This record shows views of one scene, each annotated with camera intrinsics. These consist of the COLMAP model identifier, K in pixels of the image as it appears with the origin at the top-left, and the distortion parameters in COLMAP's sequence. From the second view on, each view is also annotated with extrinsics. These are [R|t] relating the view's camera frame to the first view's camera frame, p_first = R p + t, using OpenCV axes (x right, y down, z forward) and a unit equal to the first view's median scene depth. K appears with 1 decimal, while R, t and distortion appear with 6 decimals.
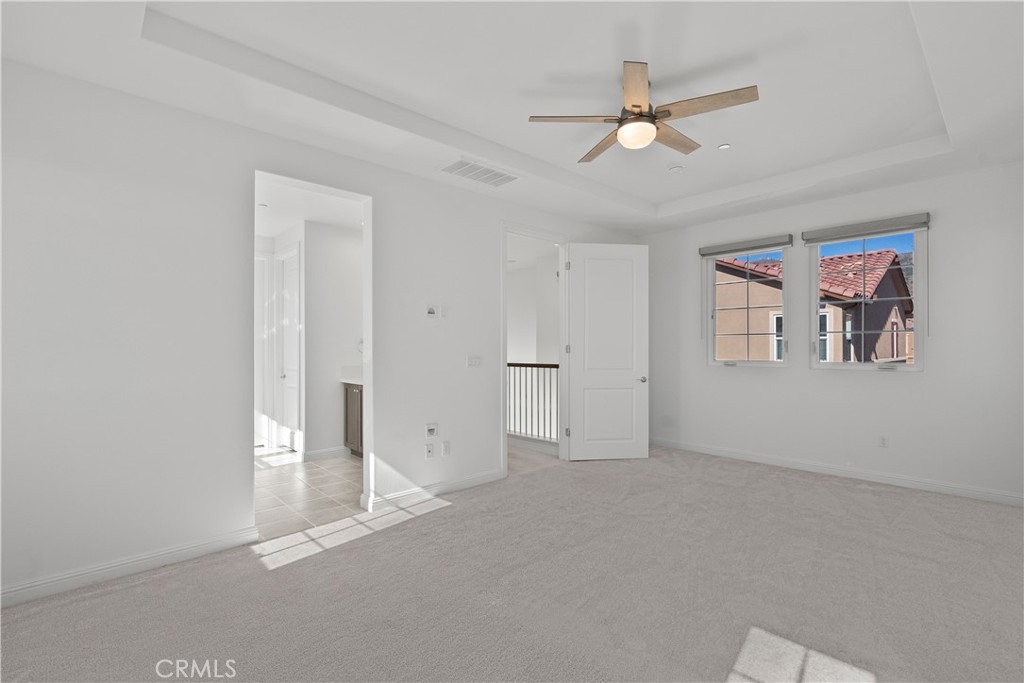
lens RADIAL K [[472.3, 0, 514.2], [0, 472.3, 345.0], [0, 0, 1]] dist [-0.002577, 0.003041]
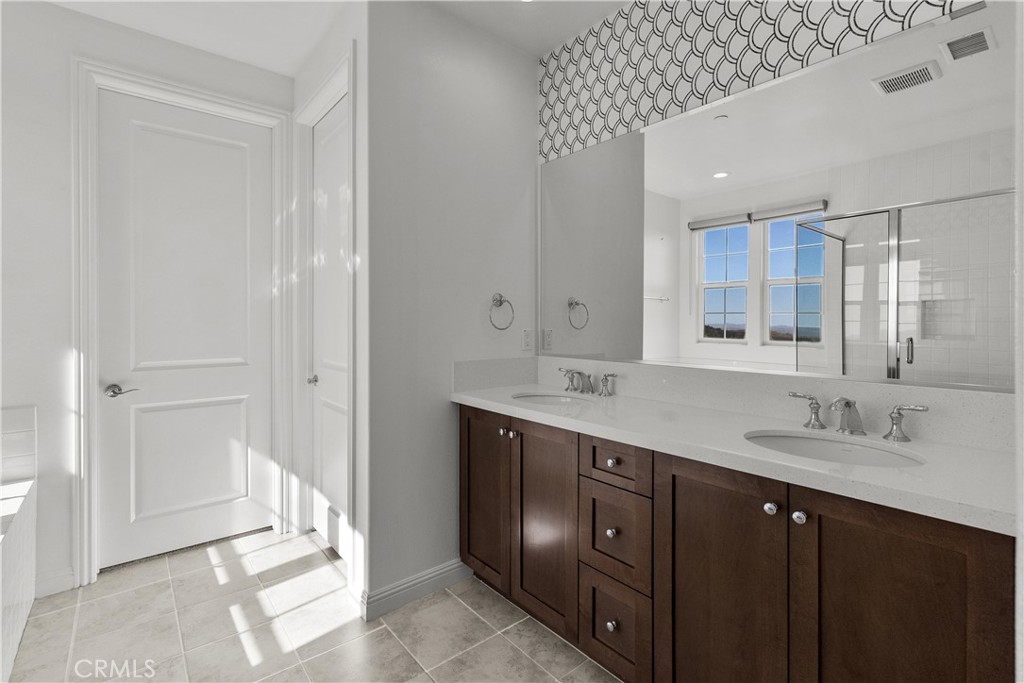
lens RADIAL K [[472.3, 0, 510.7], [0, 472.3, 333.8], [0, 0, 1]] dist [-0.002577, 0.003041]
pose [[0.998461, 0.009272, -0.054677, -0.275125], [-0.008451, 0.999848, 0.015236, 0.013808], [0.054810, -0.014750, 0.998388, 0.557890]]
